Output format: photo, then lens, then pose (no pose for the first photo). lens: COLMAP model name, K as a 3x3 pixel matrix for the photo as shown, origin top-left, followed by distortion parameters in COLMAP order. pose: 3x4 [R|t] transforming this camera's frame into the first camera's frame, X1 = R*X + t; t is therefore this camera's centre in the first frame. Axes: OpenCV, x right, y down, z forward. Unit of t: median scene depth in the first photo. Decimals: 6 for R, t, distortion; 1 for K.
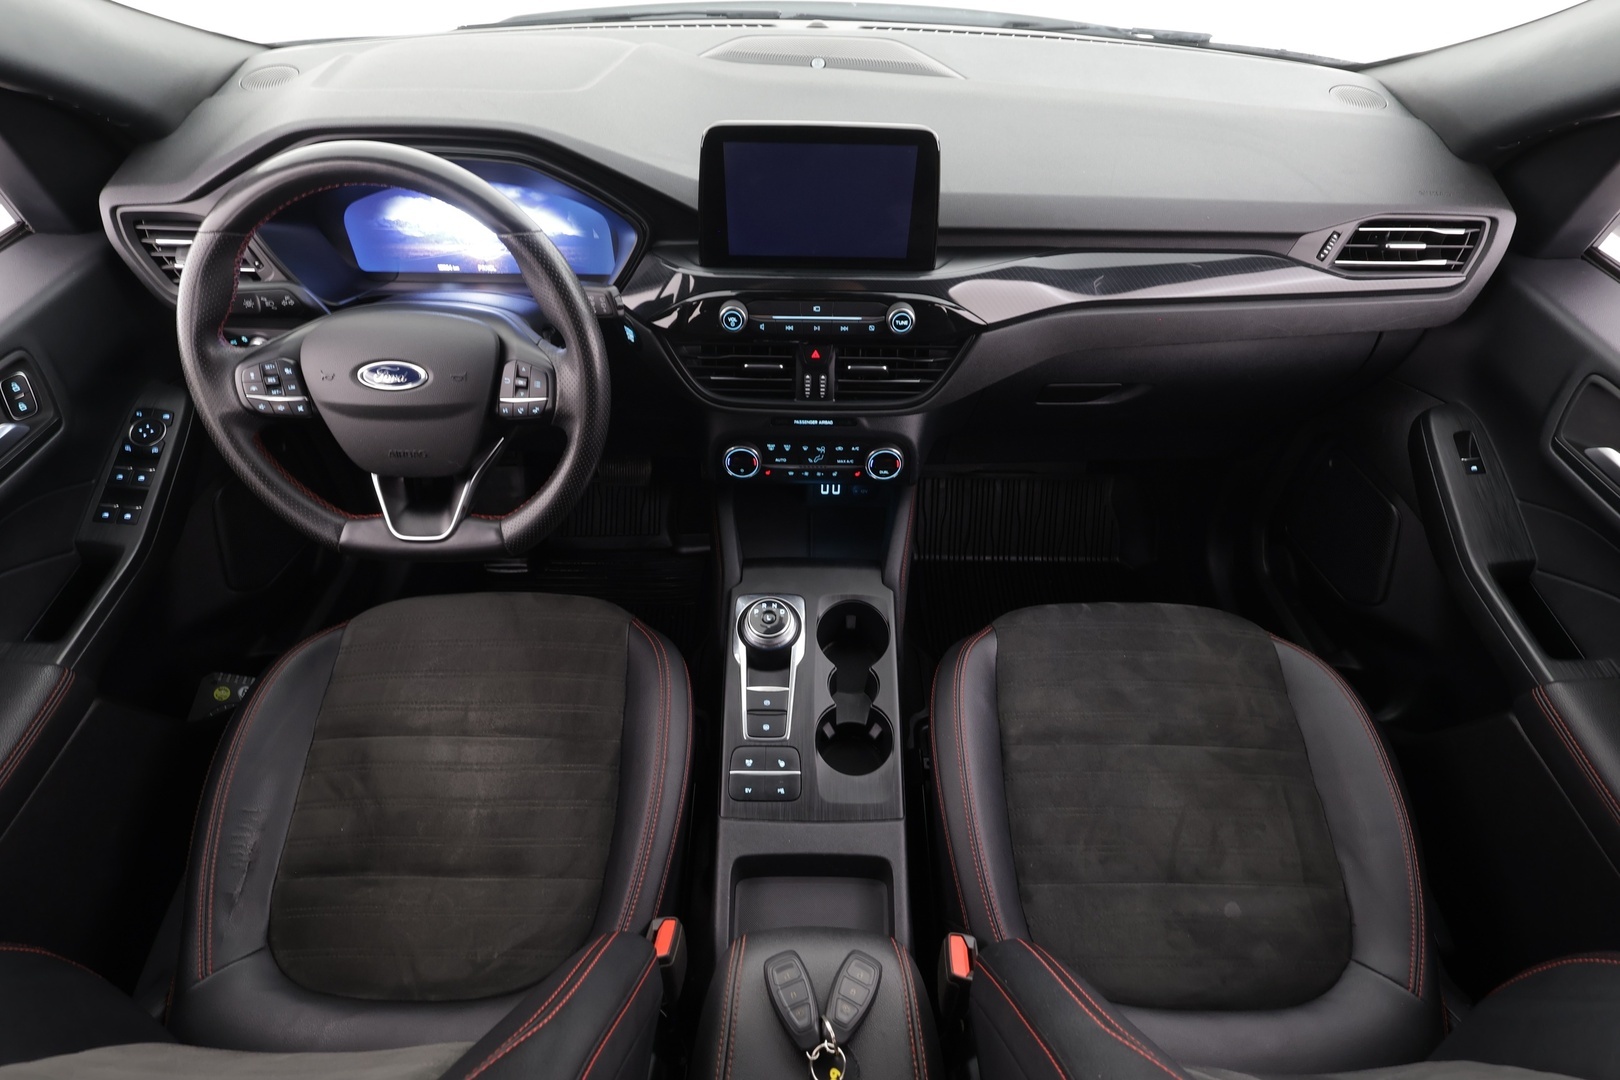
lens RADIAL K [[824.3, 0, 810.0], [0, 824.3, 540.0], [0, 0, 1]] dist [-0.002446, 0.001981]
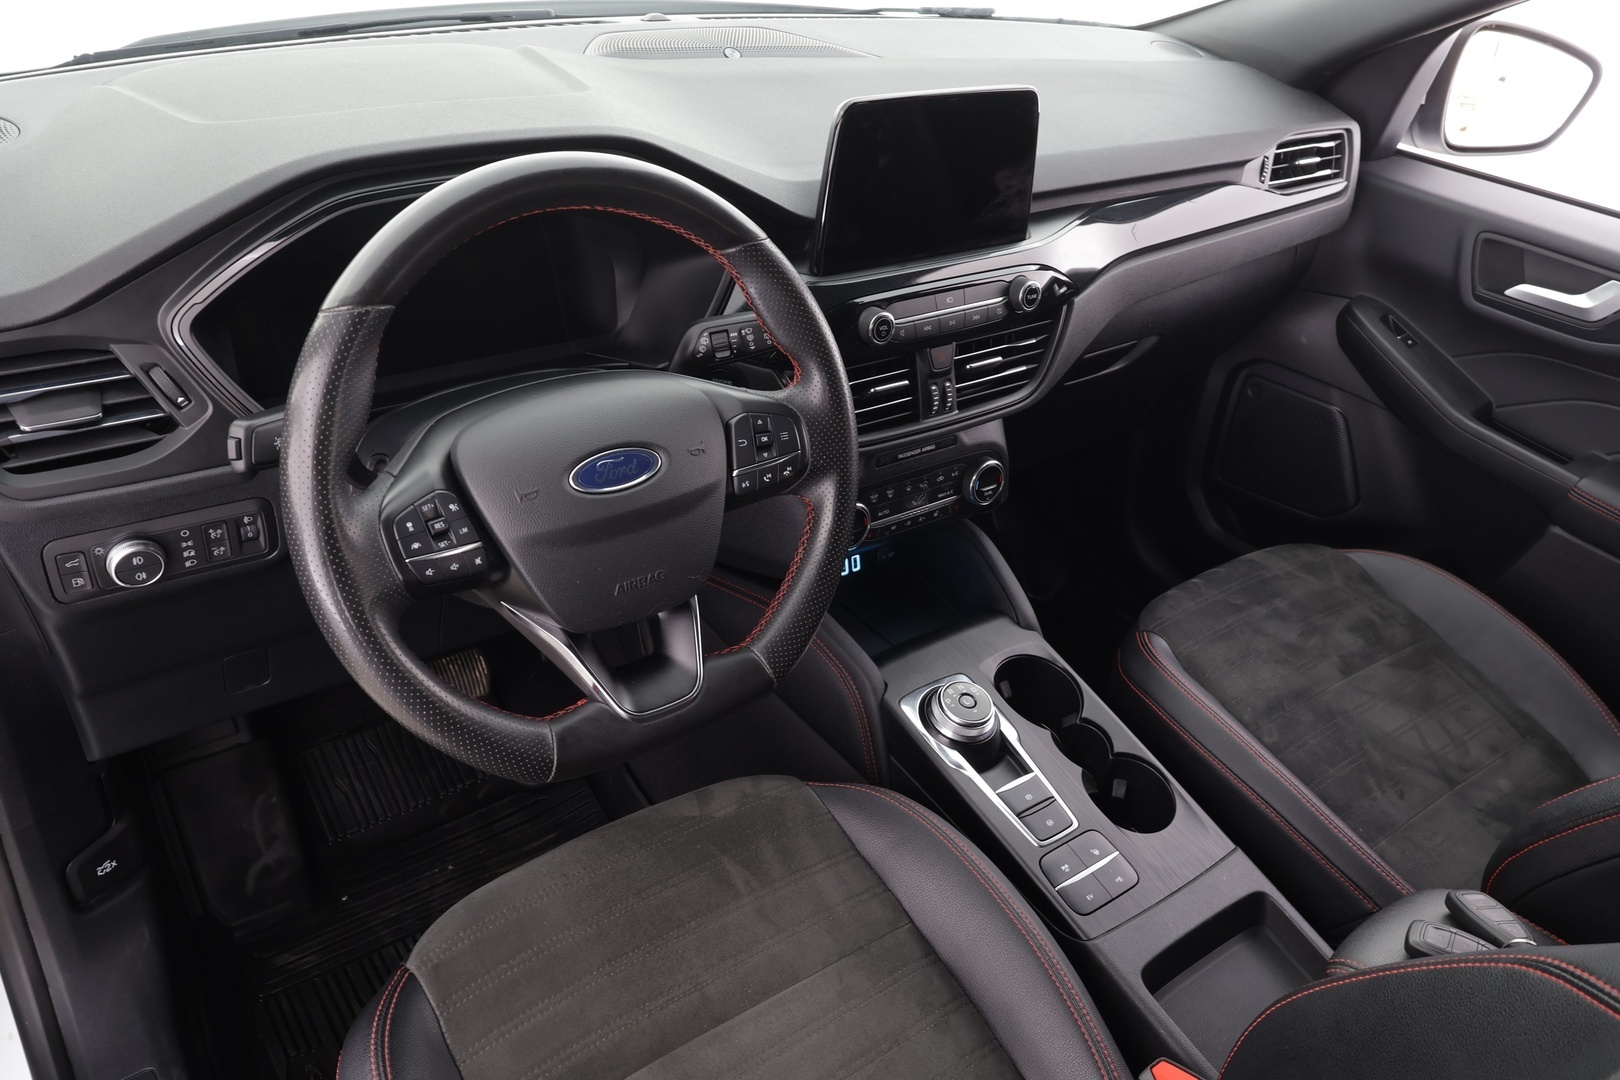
lens RADIAL K [[1285.7, 0, 814.1], [0, 1285.7, 524.8], [0, 0, 1]] dist [0.003201, 0.006333]
pose [[0.795071, -0.263851, 0.546117, -0.845917], [0.373824, 0.922237, -0.098667, 0.009128], [-0.477616, 0.282599, 0.831878, 0.034987]]
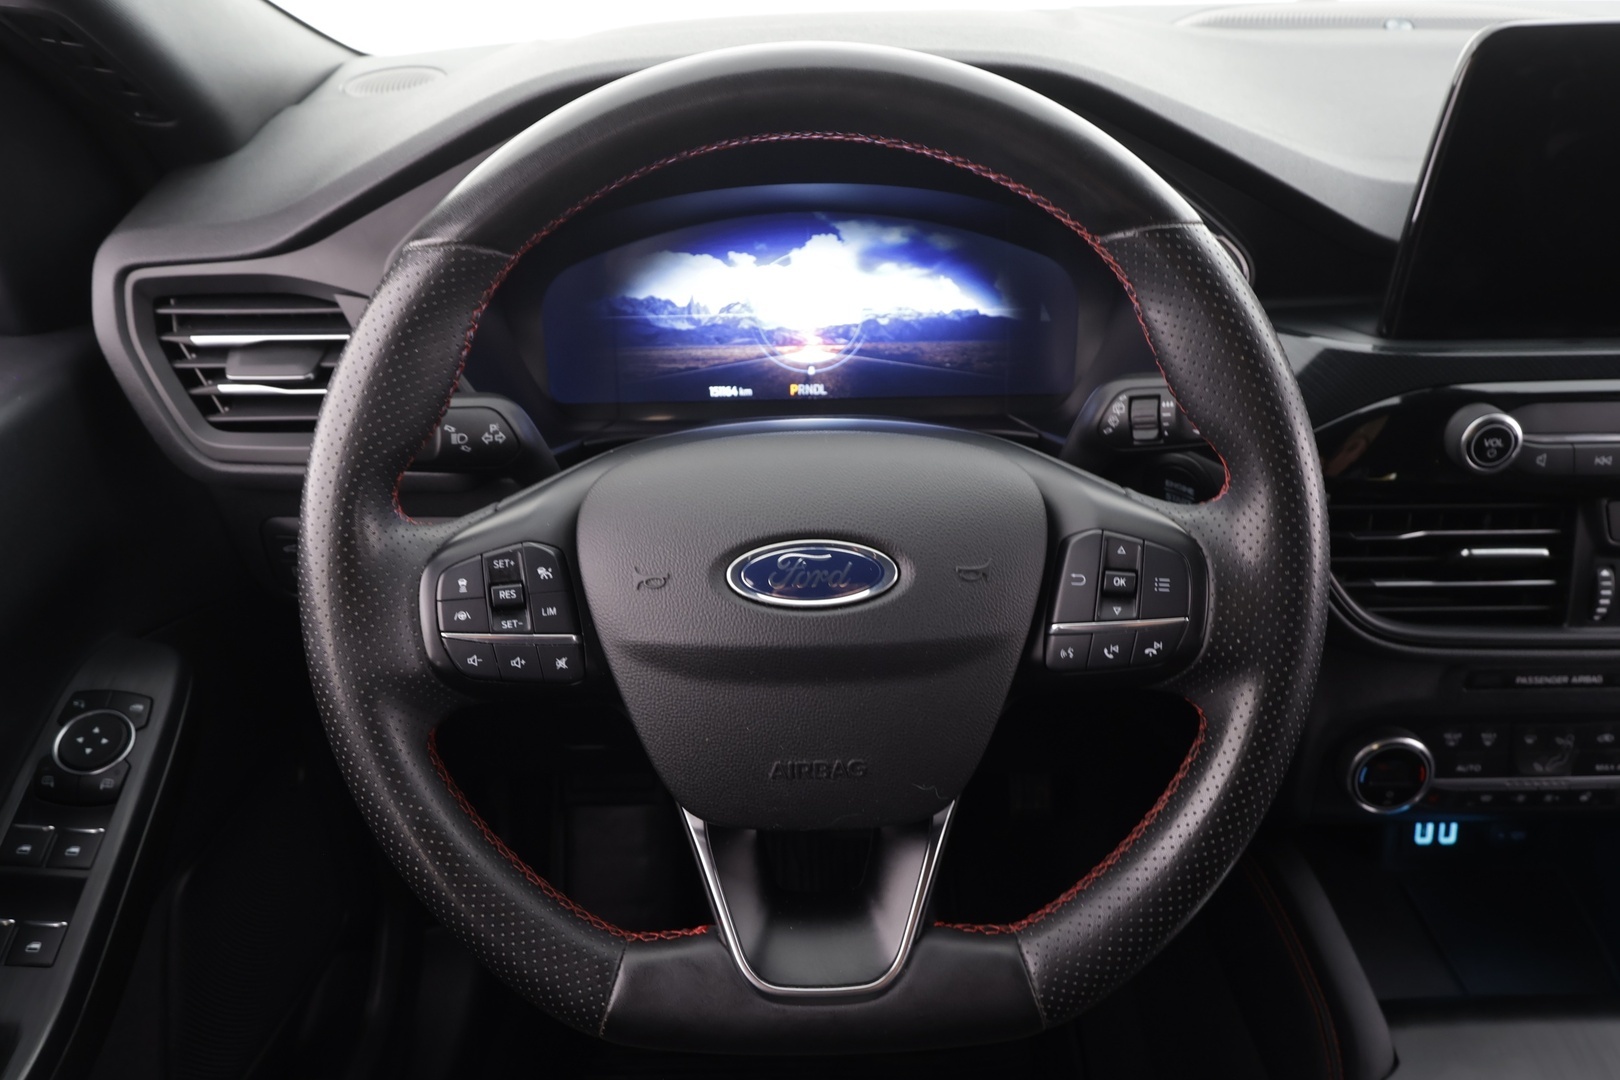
lens RADIAL K [[1242.6, 0, 786.4], [0, 1242.6, 540.3], [0, 0, 1]] dist [-0.003114, 0.001035]
pose [[0.999467, -0.030621, -0.011357, -0.444559], [0.025946, 0.955664, -0.293315, -0.030569], [0.019835, 0.292864, 0.955948, 0.353248]]
